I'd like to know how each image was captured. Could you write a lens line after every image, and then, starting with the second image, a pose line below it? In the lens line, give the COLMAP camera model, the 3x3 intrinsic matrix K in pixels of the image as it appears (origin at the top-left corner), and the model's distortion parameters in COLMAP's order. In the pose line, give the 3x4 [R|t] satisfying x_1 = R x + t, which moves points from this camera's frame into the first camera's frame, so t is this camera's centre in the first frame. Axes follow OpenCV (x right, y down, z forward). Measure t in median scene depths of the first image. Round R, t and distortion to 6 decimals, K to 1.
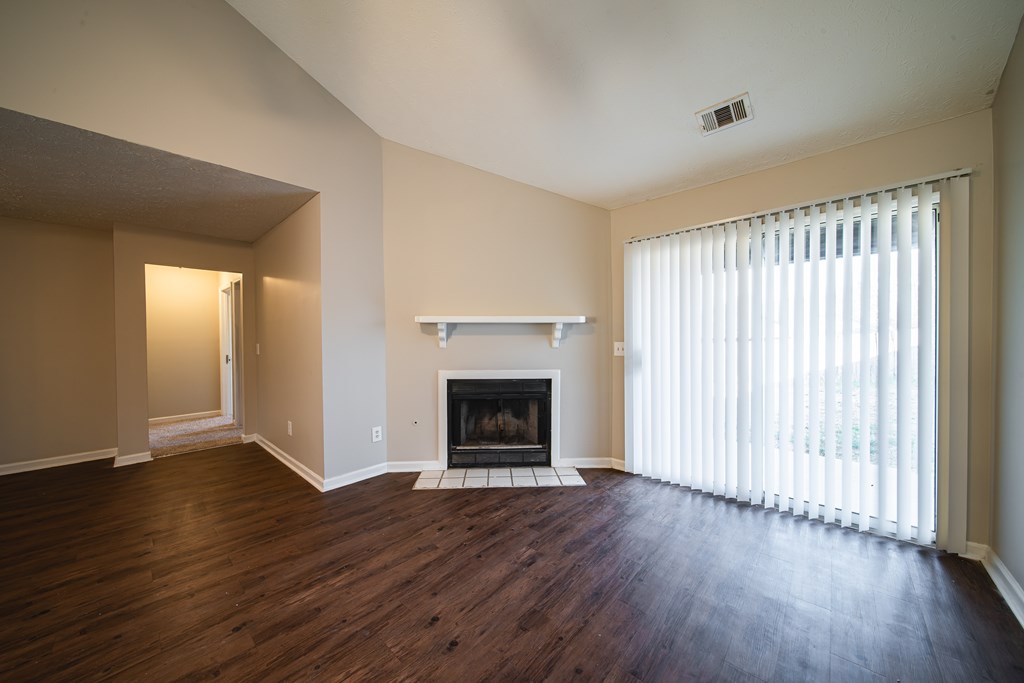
lens RADIAL K [[357.0, 0, 510.6], [0, 357.0, 343.0], [0, 0, 1]] dist [0.002786, -0.000529]
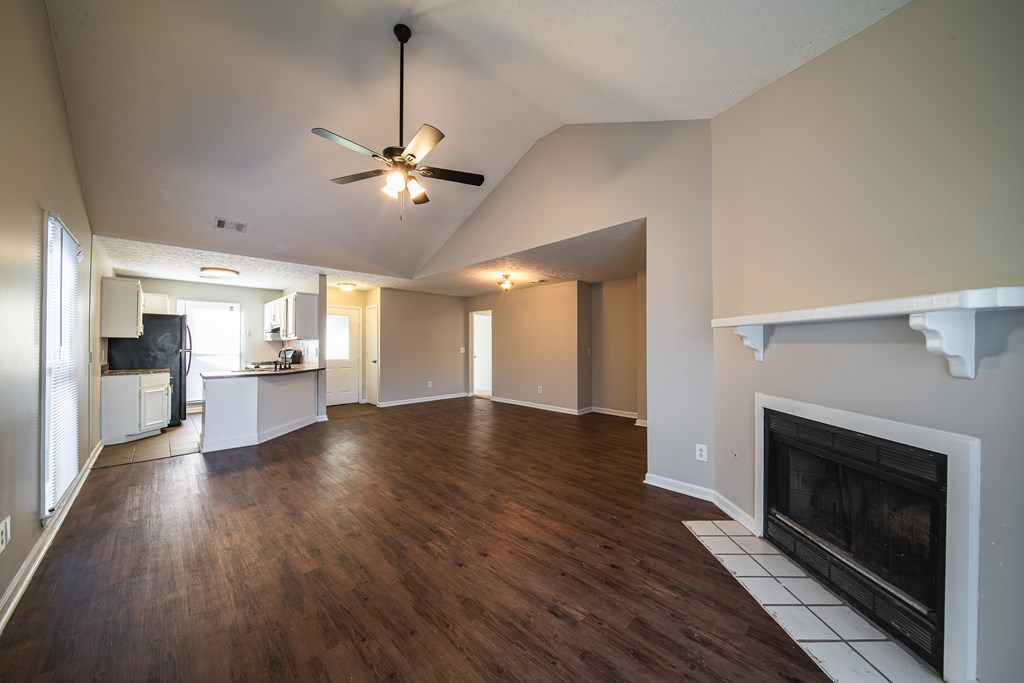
lens RADIAL K [[357.0, 0, 509.7], [0, 357.0, 343.7], [0, 0, 1]] dist [0.002786, -0.000529]
pose [[-0.055444, 0.003762, -0.998455, 0.549014], [-0.012597, 0.999911, 0.004467, -0.018228], [0.998382, 0.012825, -0.055391, 0.559793]]
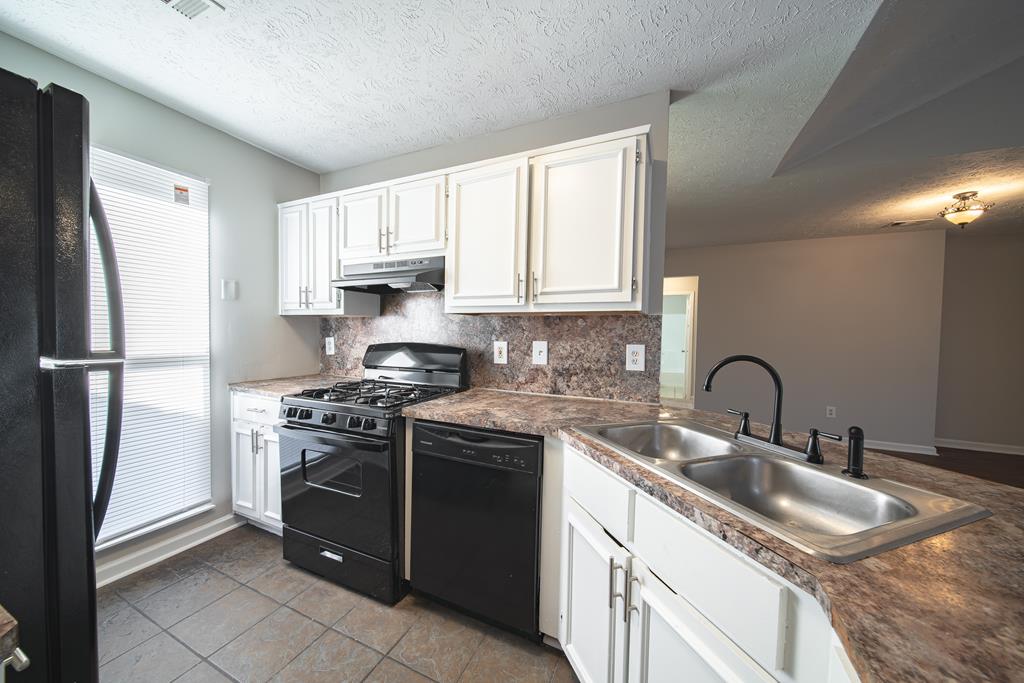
lens RADIAL K [[357.0, 0, 506.8], [0, 357.0, 343.9], [0, 0, 1]] dist [0.002786, -0.000529]
pose [[0.304771, 0.045349, -0.951346, -0.748399], [-0.030343, 0.998821, 0.037892, 0.011504], [0.951942, 0.017318, 0.305787, -0.878031]]
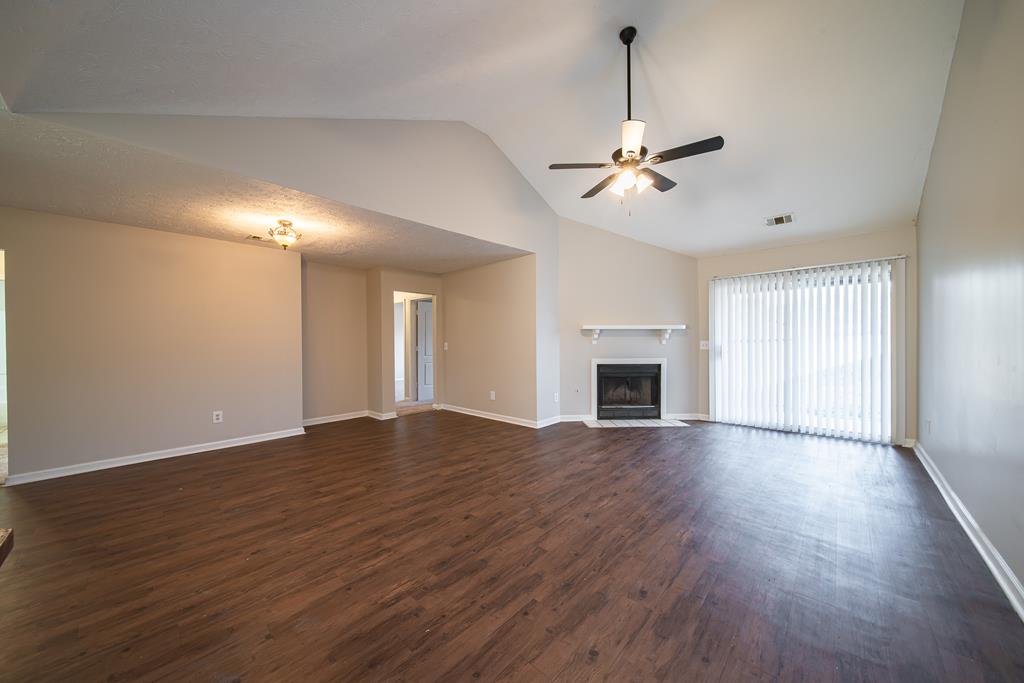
lens RADIAL K [[357.0, 0, 510.5], [0, 357.0, 343.2], [0, 0, 1]] dist [0.002786, -0.000529]
pose [[0.999979, 0.000416, -0.006524, -0.569215], [-0.000451, 0.999985, -0.005388, 0.016364], [0.006521, 0.005391, 0.999964, -0.627025]]
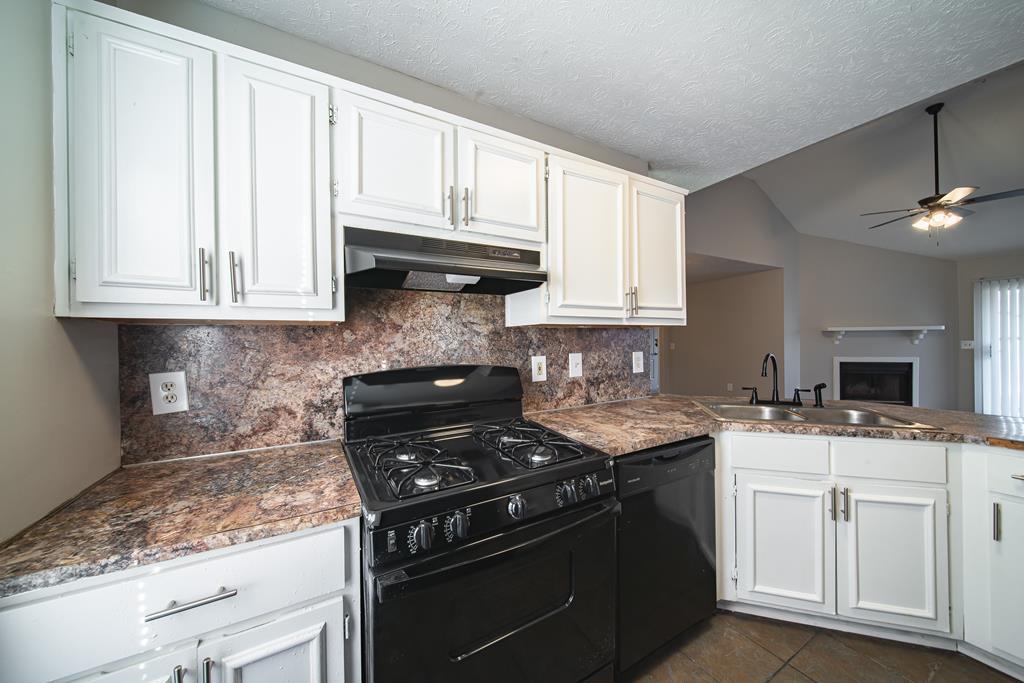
lens RADIAL K [[357.0, 0, 511.3], [0, 357.0, 343.9], [0, 0, 1]] dist [0.002786, -0.000529]
pose [[0.953982, -0.003134, -0.299846, -1.252604], [0.001958, 0.999989, -0.004223, 0.014549], [0.299856, 0.003442, 0.953978, -1.263442]]
